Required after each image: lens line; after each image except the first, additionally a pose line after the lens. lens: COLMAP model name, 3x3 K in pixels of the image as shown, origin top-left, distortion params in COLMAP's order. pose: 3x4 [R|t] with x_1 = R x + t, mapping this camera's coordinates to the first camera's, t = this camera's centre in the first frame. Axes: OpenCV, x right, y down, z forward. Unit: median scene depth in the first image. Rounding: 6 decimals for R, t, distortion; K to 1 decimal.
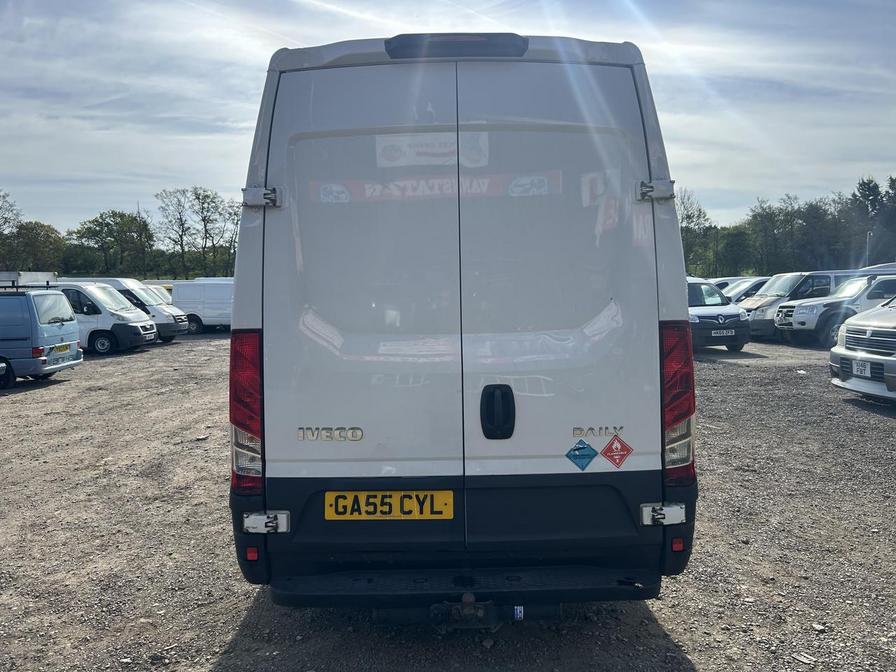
lens RADIAL K [[682.2, 0, 445.8], [0, 682.2, 350.8], [0, 0, 1]] dist [0.072246, -0.071261]
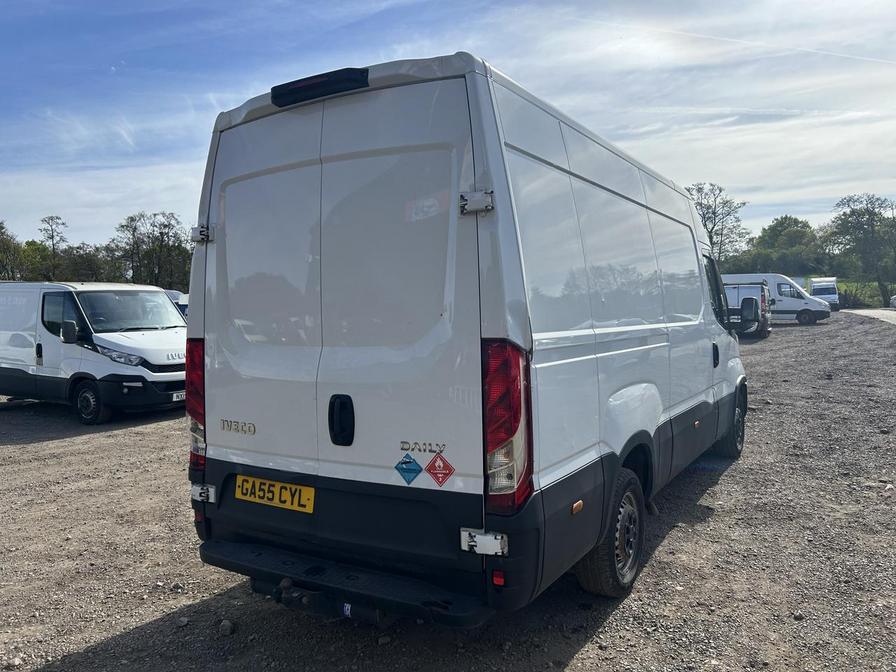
lens RADIAL K [[682.2, 0, 445.8], [0, 682.2, 350.8], [0, 0, 1]] dist [0.072246, -0.071261]
pose [[0.844925, 0.028247, -0.534138, 0.578568], [-0.031056, 0.999511, 0.003731, -0.020766], [0.533982, 0.013436, 0.845389, 0.129142]]
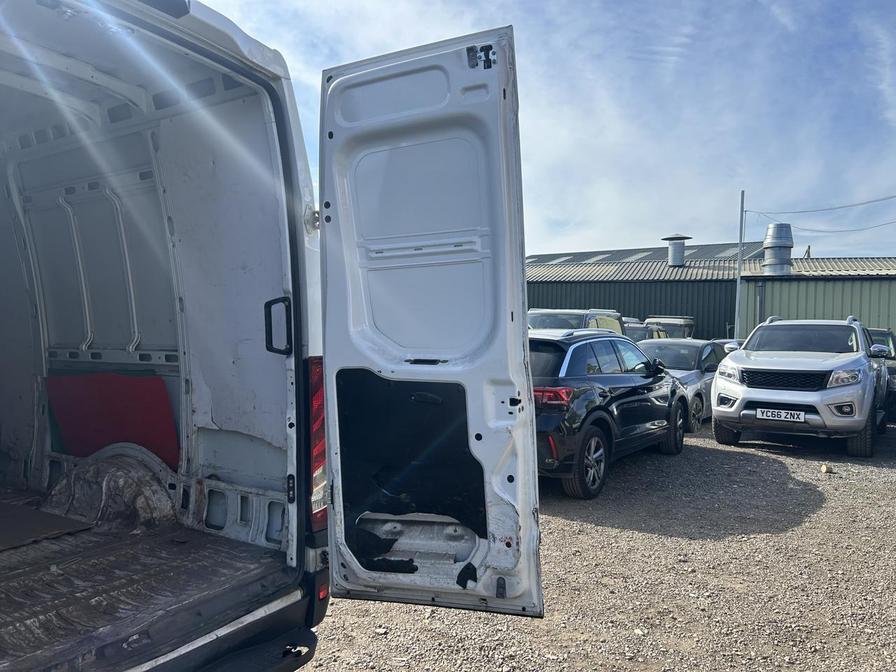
lens RADIAL K [[682.2, 0, 445.8], [0, 682.2, 350.8], [0, 0, 1]] dist [0.072246, -0.071261]
pose [[0.555097, -0.002786, 0.831781, -0.268199], [0.046772, 0.998517, -0.027869, -0.011627], [-0.830469, 0.054373, 0.554404, 0.234569]]
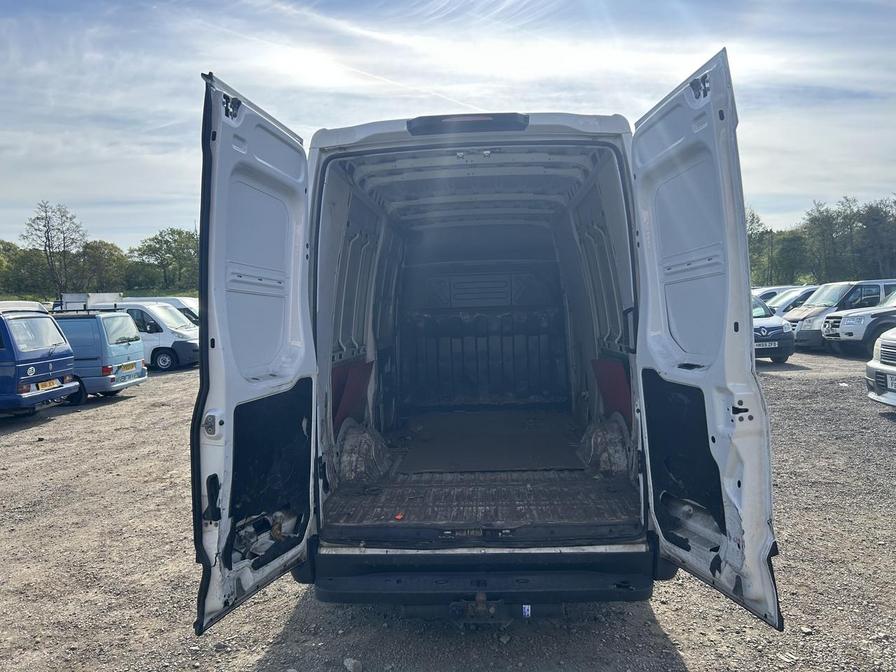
lens RADIAL K [[682.2, 0, 445.8], [0, 682.2, 350.8], [0, 0, 1]] dist [0.072246, -0.071261]
pose [[0.997415, -0.011740, -0.070891, 0.042068], [0.010661, 0.999822, -0.015583, -0.027308], [0.071062, 0.014787, 0.997362, -0.119519]]
